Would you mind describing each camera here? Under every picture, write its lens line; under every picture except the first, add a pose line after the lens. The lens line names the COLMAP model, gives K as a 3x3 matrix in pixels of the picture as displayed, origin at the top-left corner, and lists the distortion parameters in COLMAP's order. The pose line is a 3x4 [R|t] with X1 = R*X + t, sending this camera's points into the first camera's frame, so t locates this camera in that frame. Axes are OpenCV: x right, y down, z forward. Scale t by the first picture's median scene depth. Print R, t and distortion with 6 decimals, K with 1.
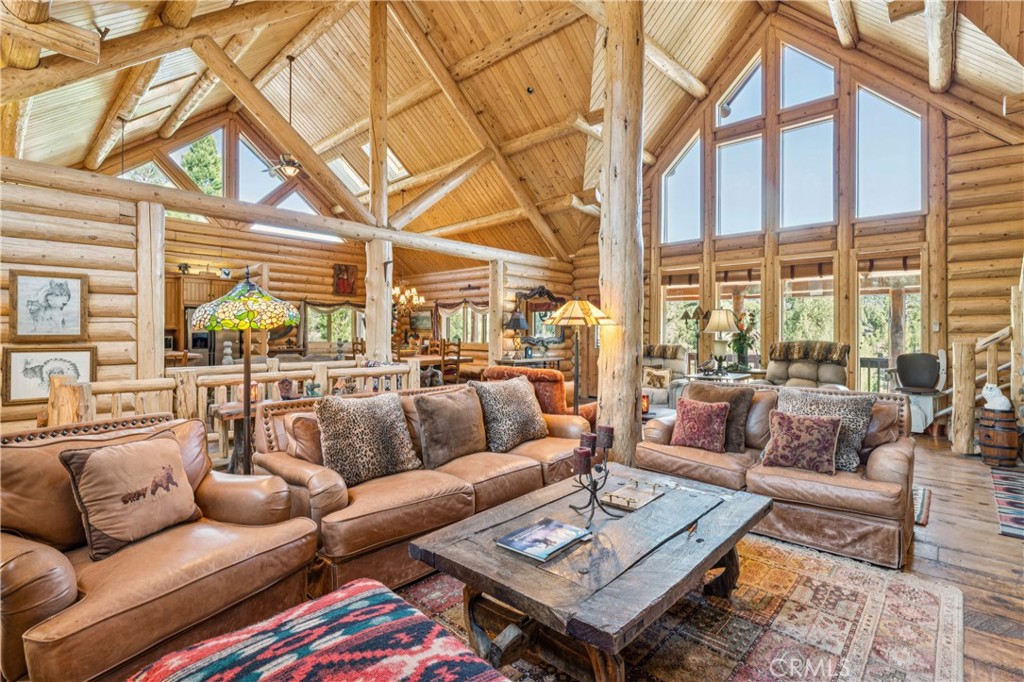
lens RADIAL K [[473.3, 0, 506.5], [0, 473.3, 334.5], [0, 0, 1]] dist [0.003679, 0.001032]
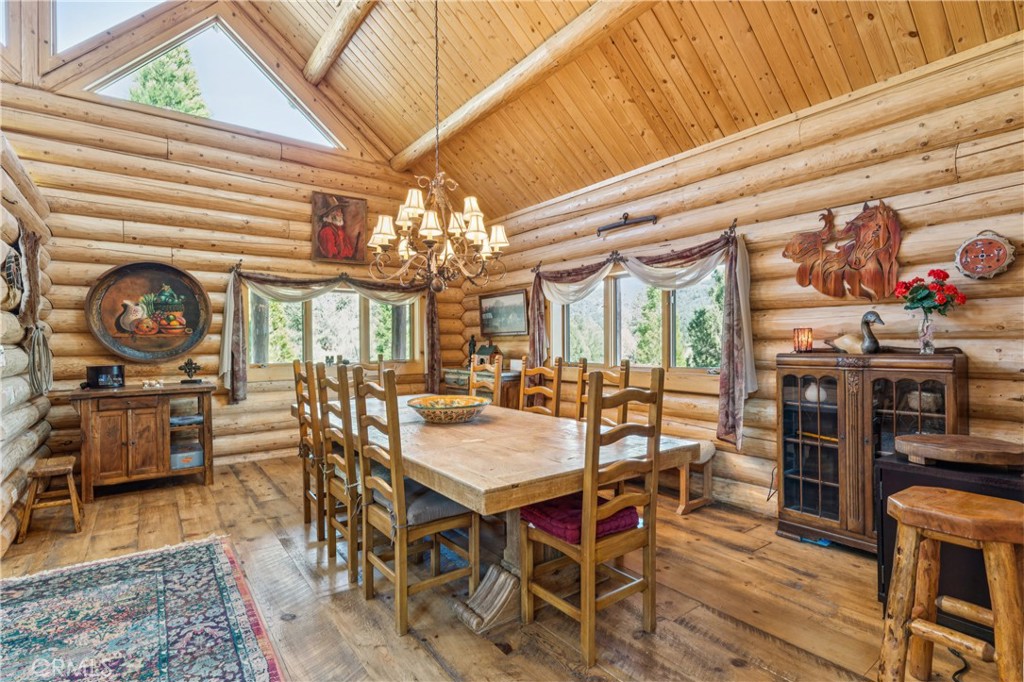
lens RADIAL K [[494.1, 0, 511.2], [0, 494.1, 342.4], [0, 0, 1]] dist [0.001643, -0.000781]
pose [[0.984309, -0.009026, -0.176223, -0.095602], [0.008805, 0.999959, -0.002035, -0.003023], [0.176235, 0.000452, 0.984348, 0.571377]]
